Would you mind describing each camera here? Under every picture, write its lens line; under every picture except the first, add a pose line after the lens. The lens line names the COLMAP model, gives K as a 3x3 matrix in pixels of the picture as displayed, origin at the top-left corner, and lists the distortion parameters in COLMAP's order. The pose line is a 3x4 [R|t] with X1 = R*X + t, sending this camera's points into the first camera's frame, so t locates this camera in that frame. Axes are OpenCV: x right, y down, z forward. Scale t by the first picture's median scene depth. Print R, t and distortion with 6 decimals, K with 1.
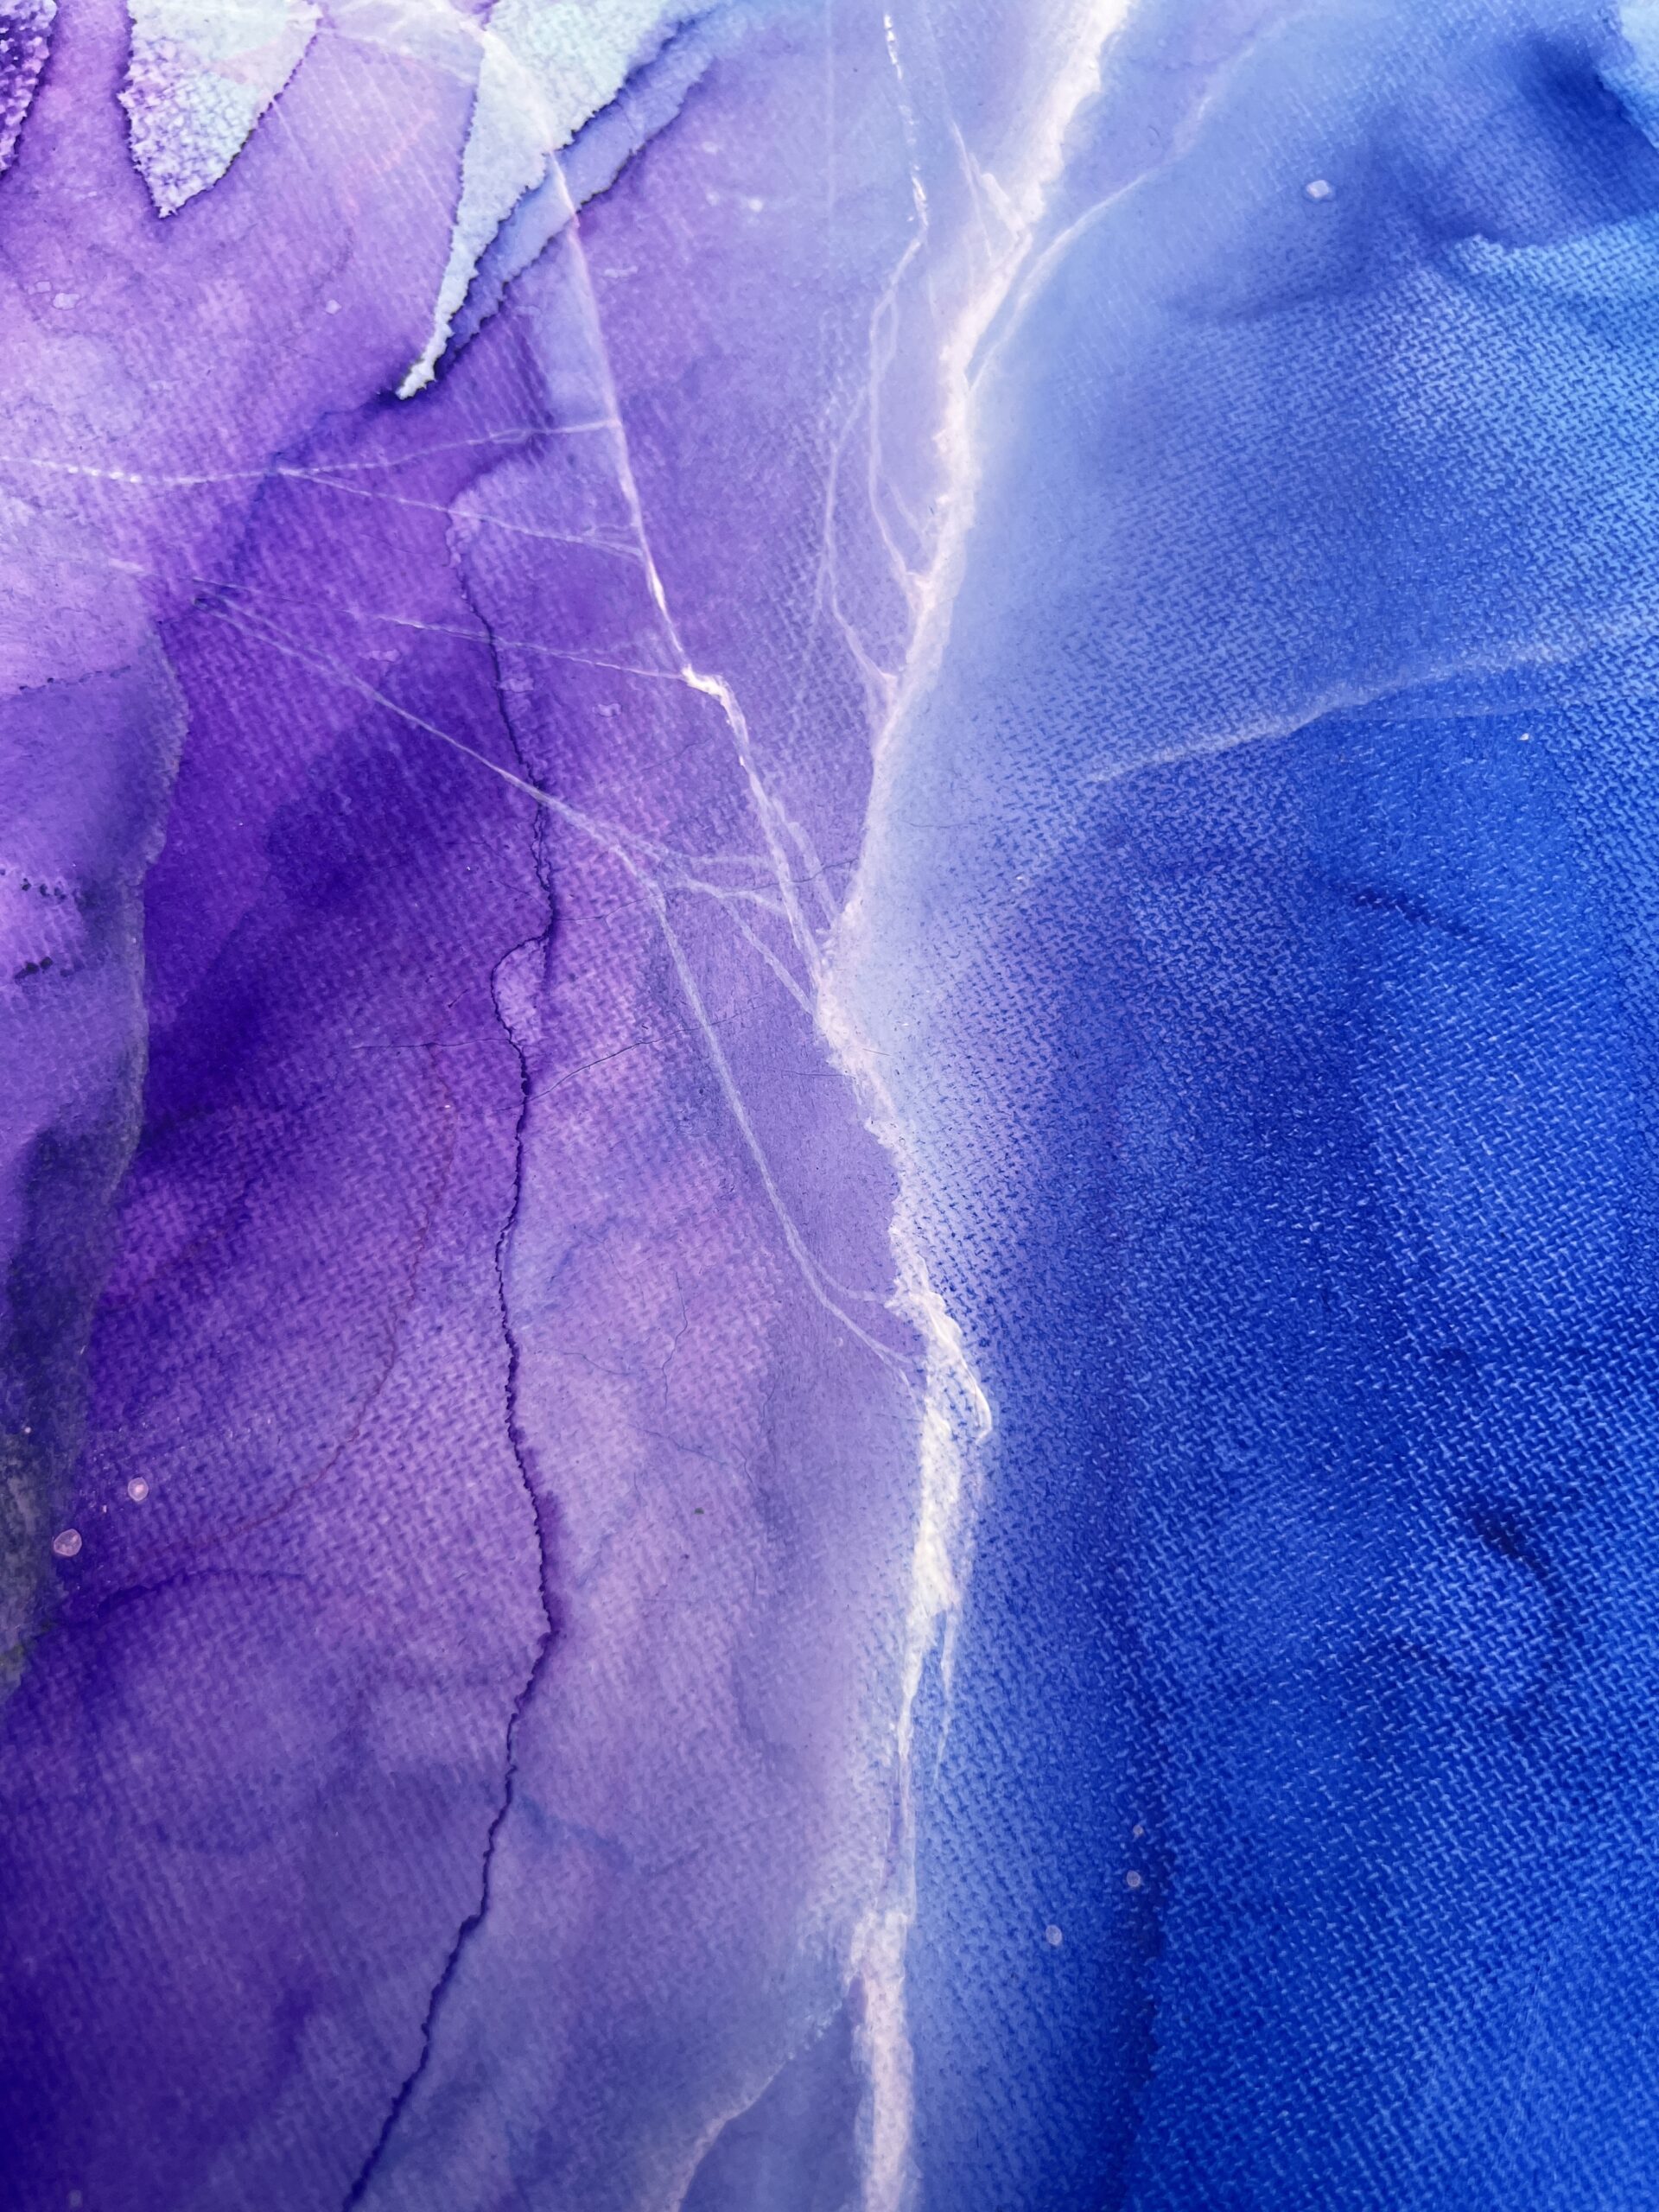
lens RADIAL K [[1716.3, 0, 844.6], [0, 1716.3, 1110.6], [0, 0, 1]] dist [0.033839, -0.065723]
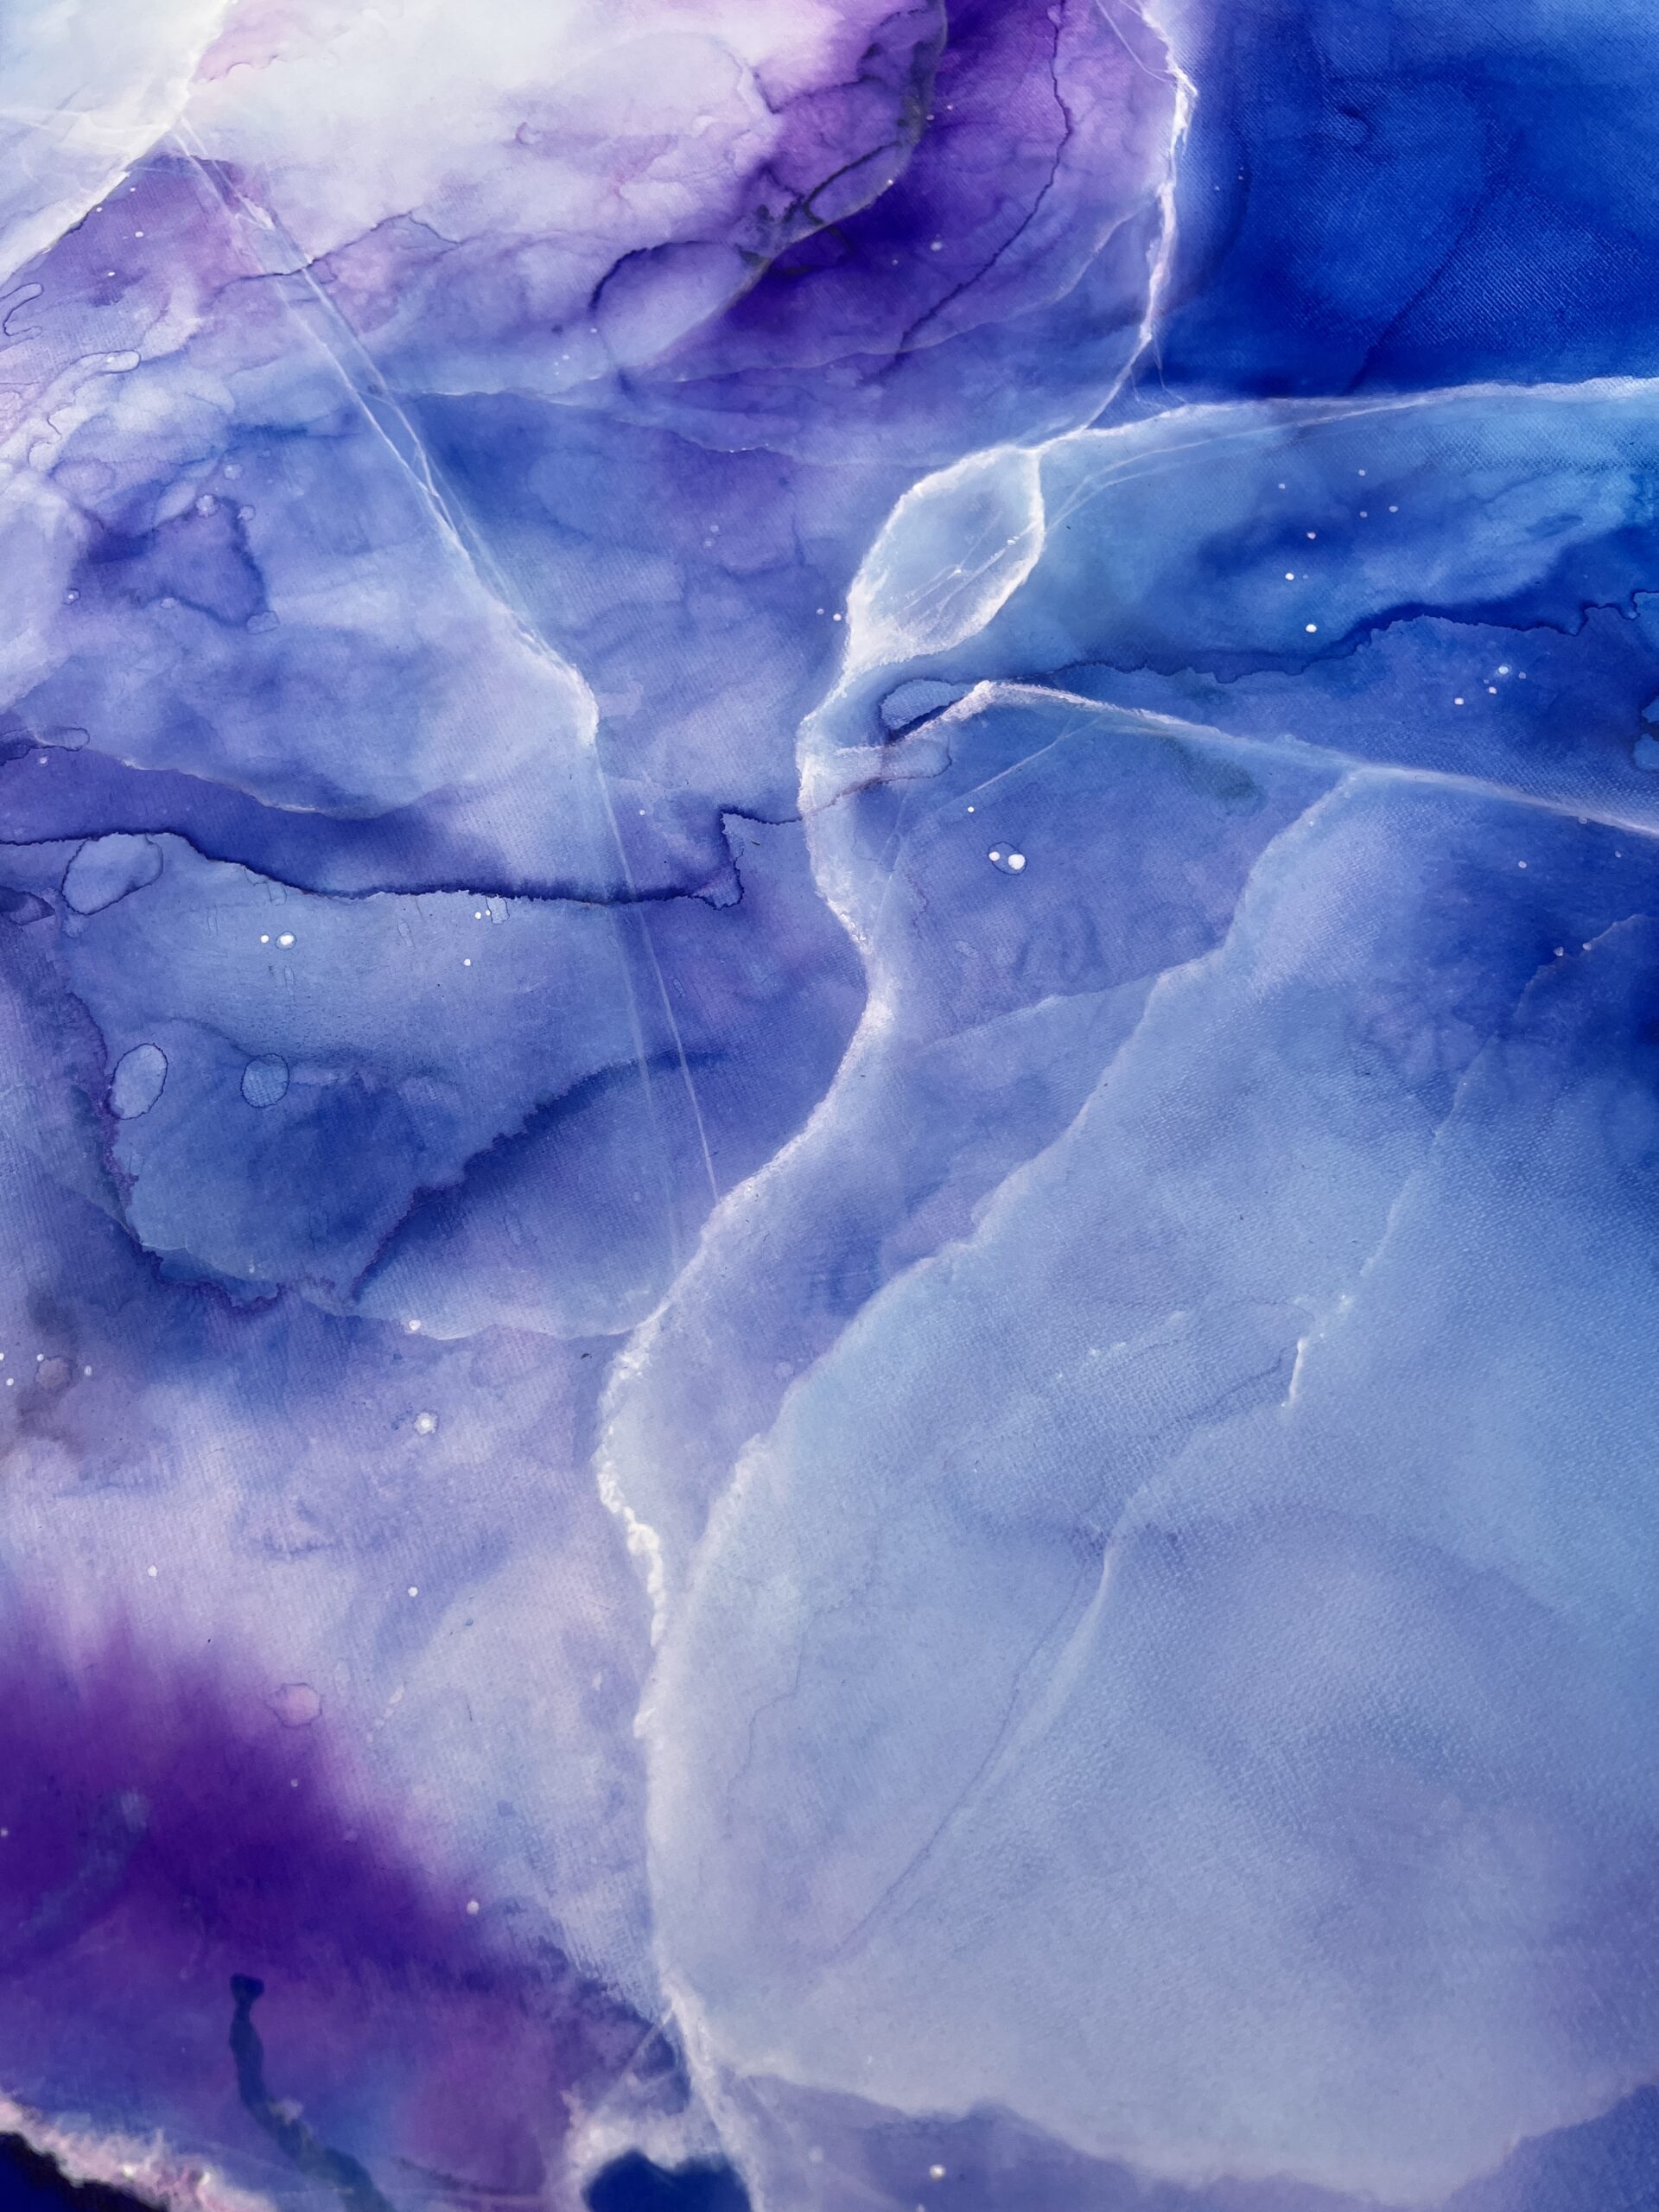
lens RADIAL K [[1716.3, 0, 819.3], [0, 1716.3, 1102.1], [0, 0, 1]] dist [0.033839, -0.065723]
pose [[0.993519, 0.022919, -0.111332, -0.232059], [-0.049362, 0.969278, -0.240963, 2.976330], [0.102389, 0.244897, 0.964128, -1.870853]]
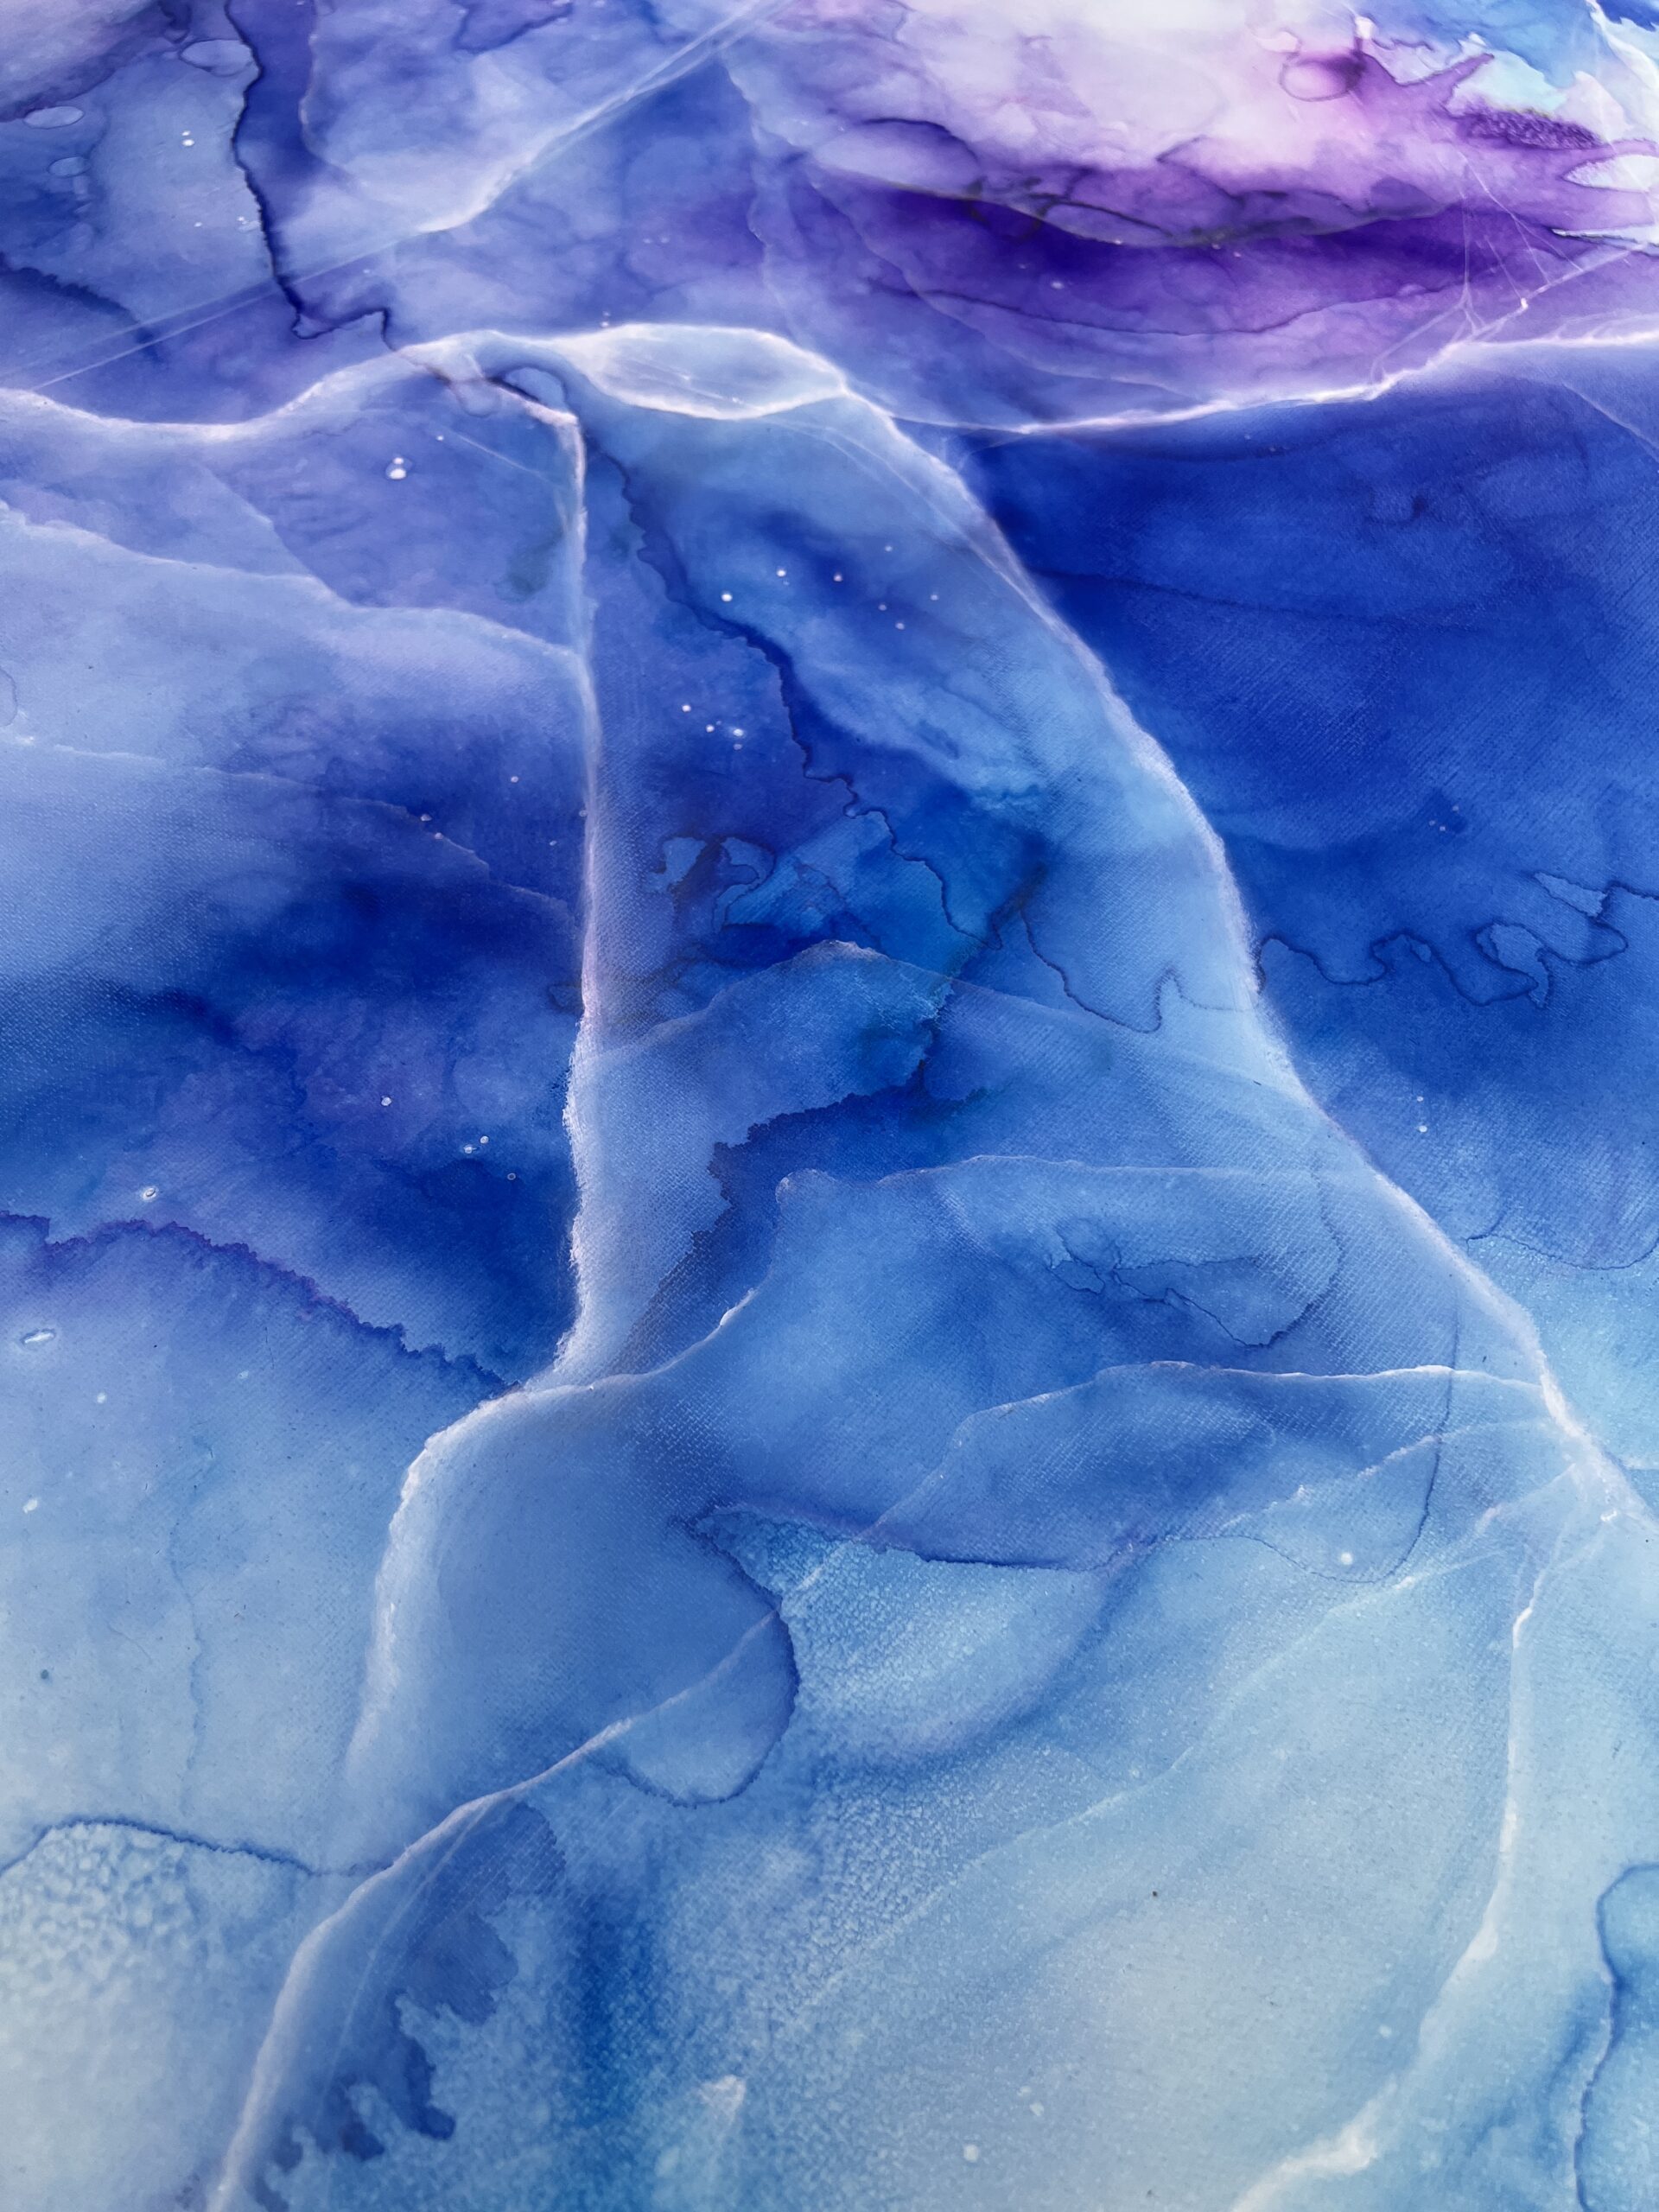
lens RADIAL K [[1716.3, 0, 832.1], [0, 1716.3, 1087.5], [0, 0, 1]] dist [0.033839, -0.065723]
pose [[0.343017, 0.794827, -0.500589, 2.459125], [-0.926223, 0.374913, -0.039393, 1.776730], [0.156366, 0.477170, 0.864788, -1.408231]]
